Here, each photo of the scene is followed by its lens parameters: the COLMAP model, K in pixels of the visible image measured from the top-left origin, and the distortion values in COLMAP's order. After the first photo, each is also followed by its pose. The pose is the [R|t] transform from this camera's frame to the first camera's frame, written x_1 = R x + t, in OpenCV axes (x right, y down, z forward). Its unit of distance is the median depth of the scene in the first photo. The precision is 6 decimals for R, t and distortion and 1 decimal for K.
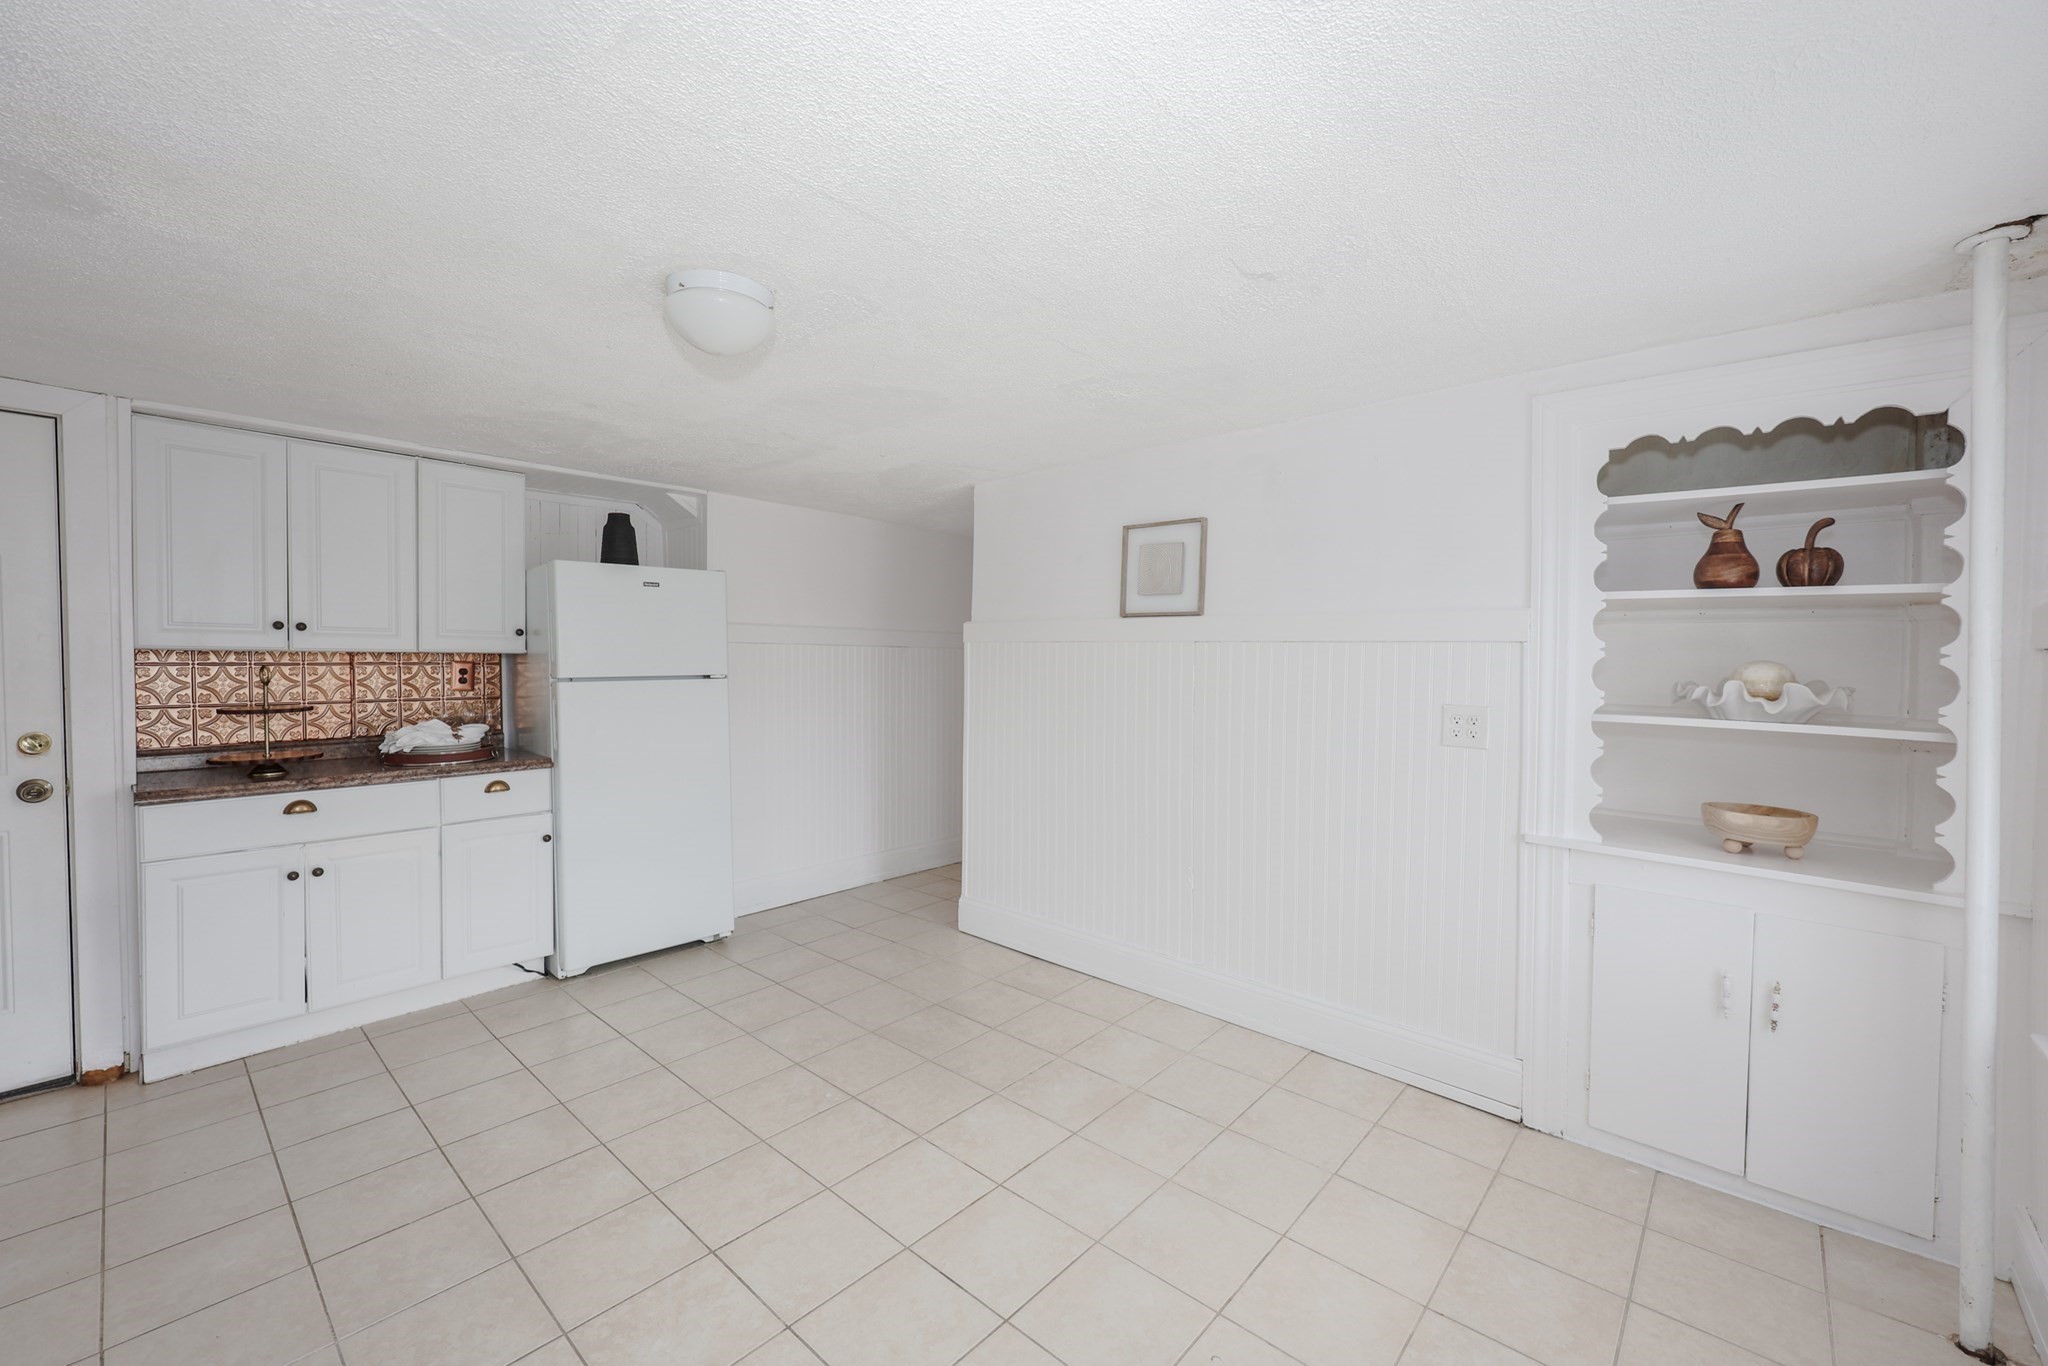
lens RADIAL K [[829.8, 0, 1026.6], [0, 829.8, 680.3], [0, 0, 1]] dist [0.004055, 0.000456]
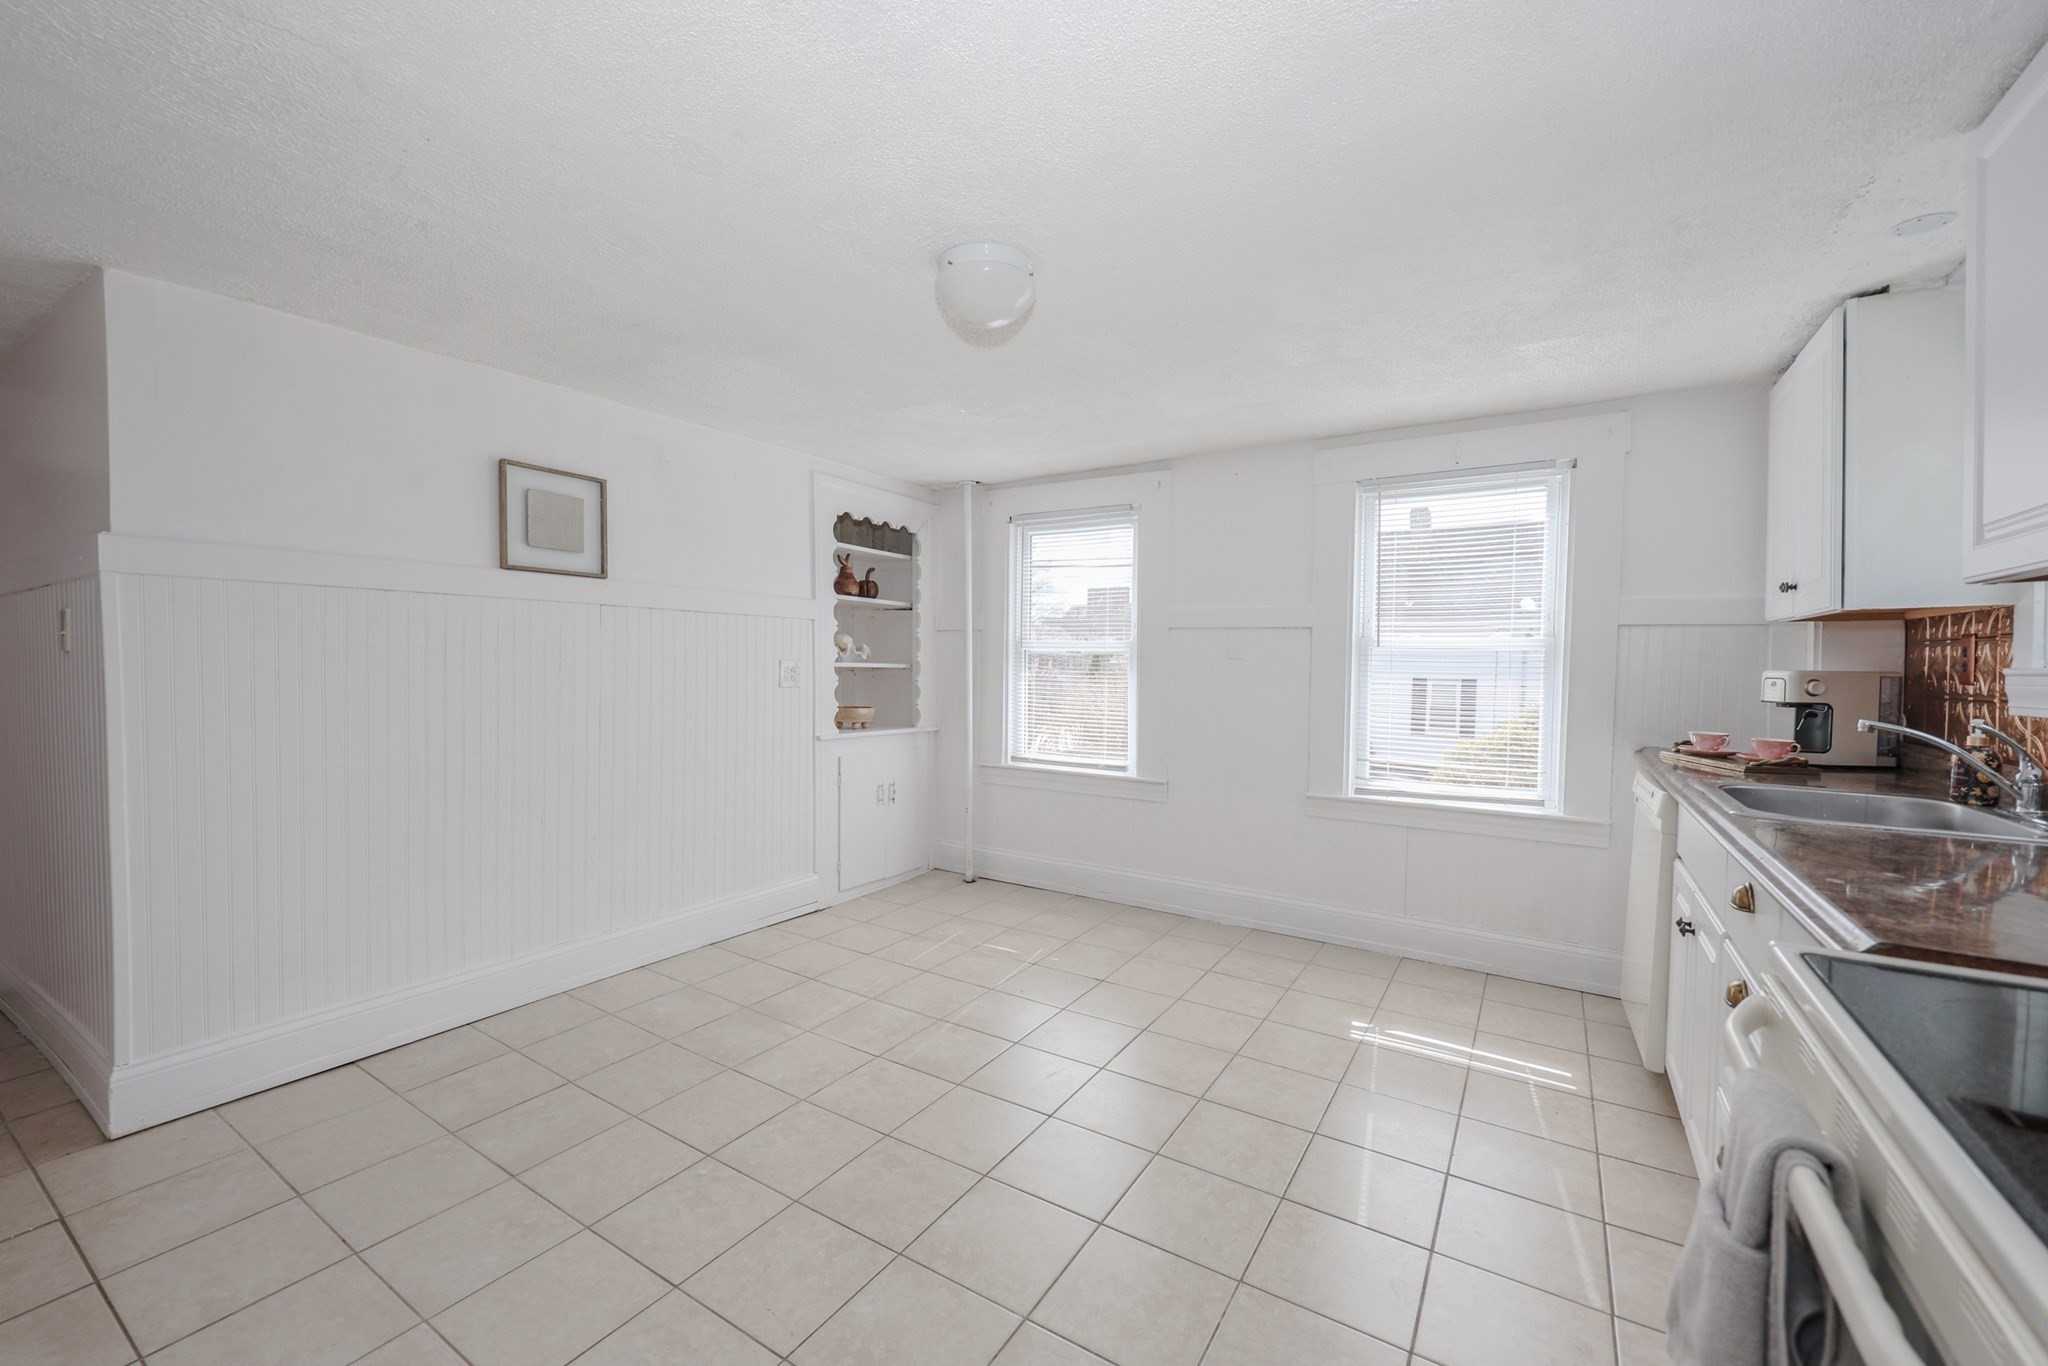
lens RADIAL K [[829.8, 0, 1023.0], [0, 829.8, 676.0], [0, 0, 1]] dist [0.004055, 0.000456]
pose [[-0.168254, -0.034438, 0.985142, -0.840219], [0.013245, 0.999220, 0.037192, 0.007579], [-0.985655, 0.019306, -0.167667, 0.666775]]
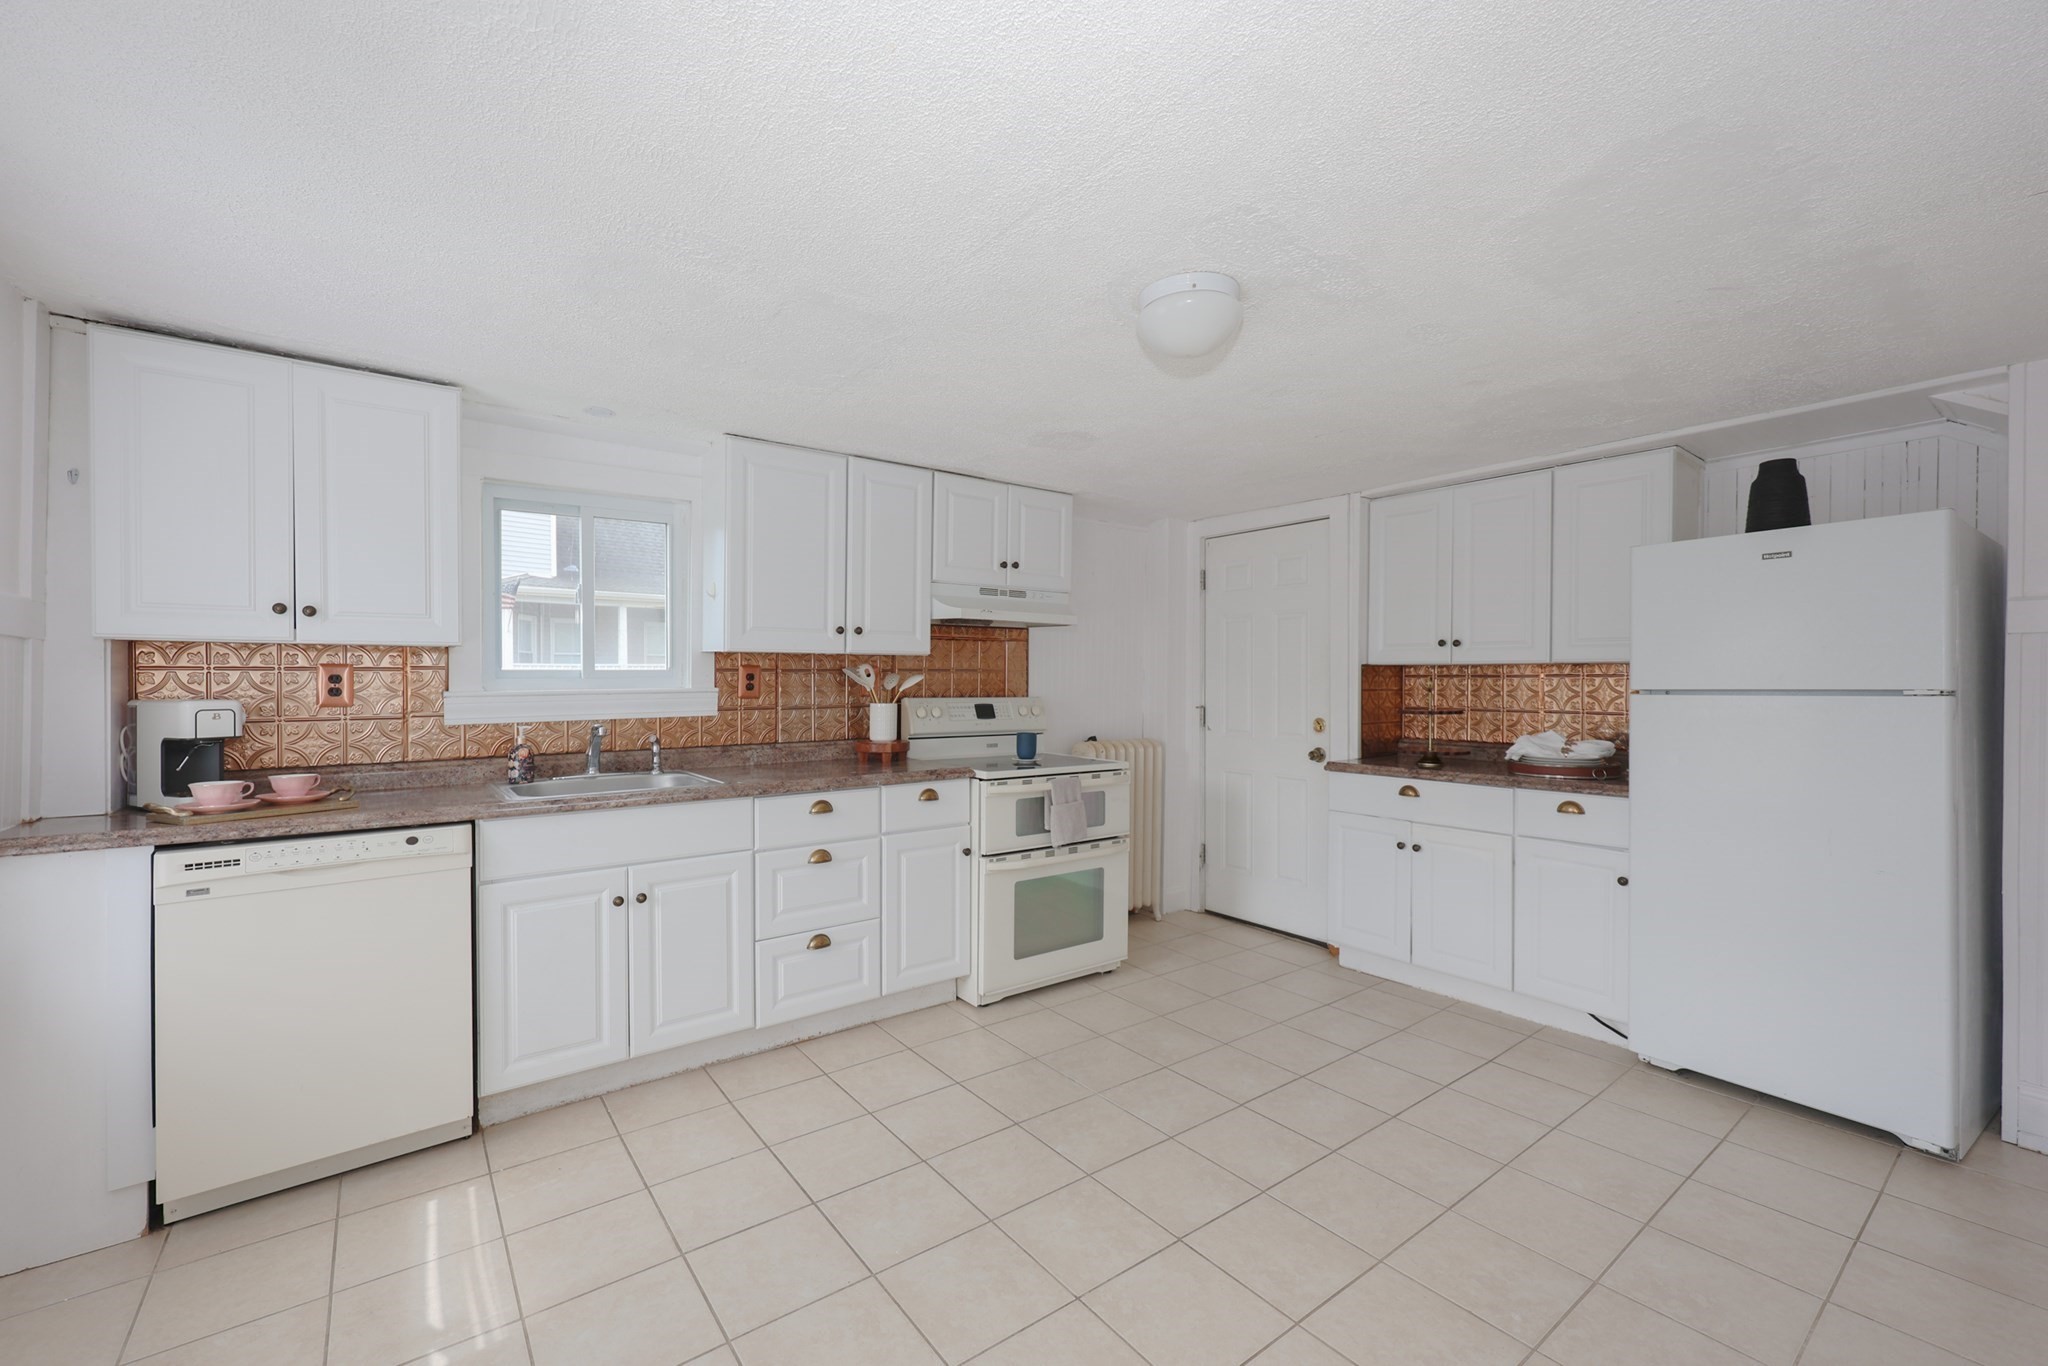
lens RADIAL K [[829.8, 0, 981.0], [0, 829.8, 676.3], [0, 0, 1]] dist [0.004055, 0.000456]
pose [[-0.208158, -0.008775, -0.978056, 0.410275], [-0.029266, 0.999568, -0.002740, 0.005536], [0.977657, 0.028053, -0.208325, 0.581642]]
